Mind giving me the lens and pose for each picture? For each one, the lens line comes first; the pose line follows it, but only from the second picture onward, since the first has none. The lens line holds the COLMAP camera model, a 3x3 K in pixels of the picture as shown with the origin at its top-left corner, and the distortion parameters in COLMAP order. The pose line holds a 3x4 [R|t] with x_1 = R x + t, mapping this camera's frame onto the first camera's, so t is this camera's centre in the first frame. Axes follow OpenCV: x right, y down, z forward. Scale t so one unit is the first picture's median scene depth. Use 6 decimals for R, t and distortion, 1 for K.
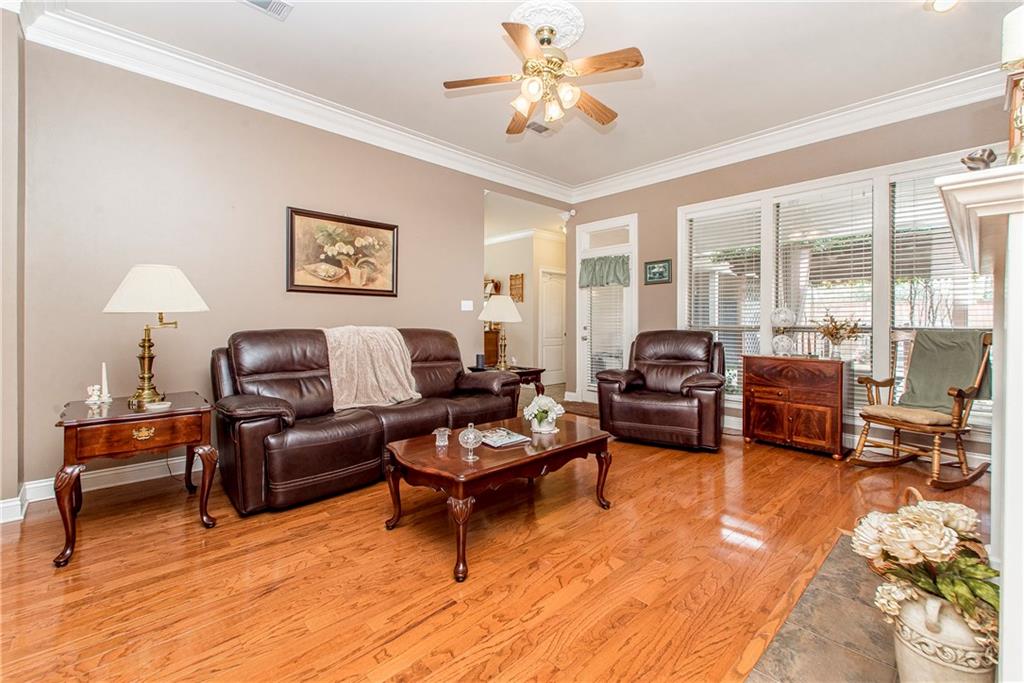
lens RADIAL K [[427.1, 0, 524.2], [0, 427.1, 325.8], [0, 0, 1]] dist [0.009799, -0.004256]
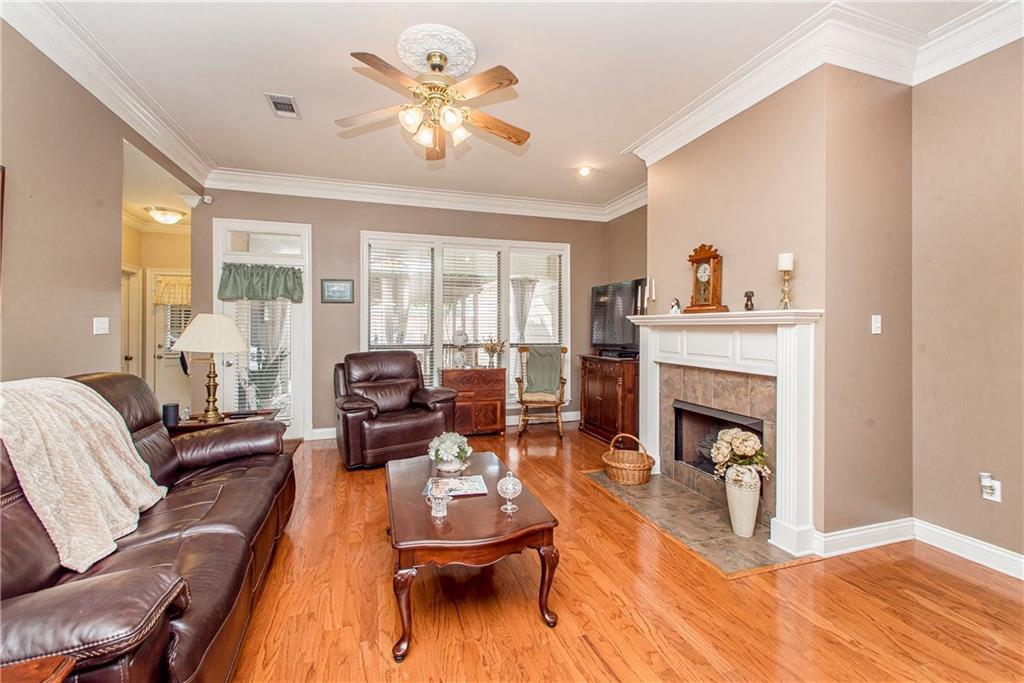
lens RADIAL K [[427.1, 0, 498.5], [0, 427.1, 326.6], [0, 0, 1]] dist [0.009799, -0.004256]
pose [[0.457753, -0.000365, 0.889080, -0.518597], [0.008002, 0.999961, -0.003710, -0.049394], [-0.889044, 0.008813, 0.457738, 0.302601]]
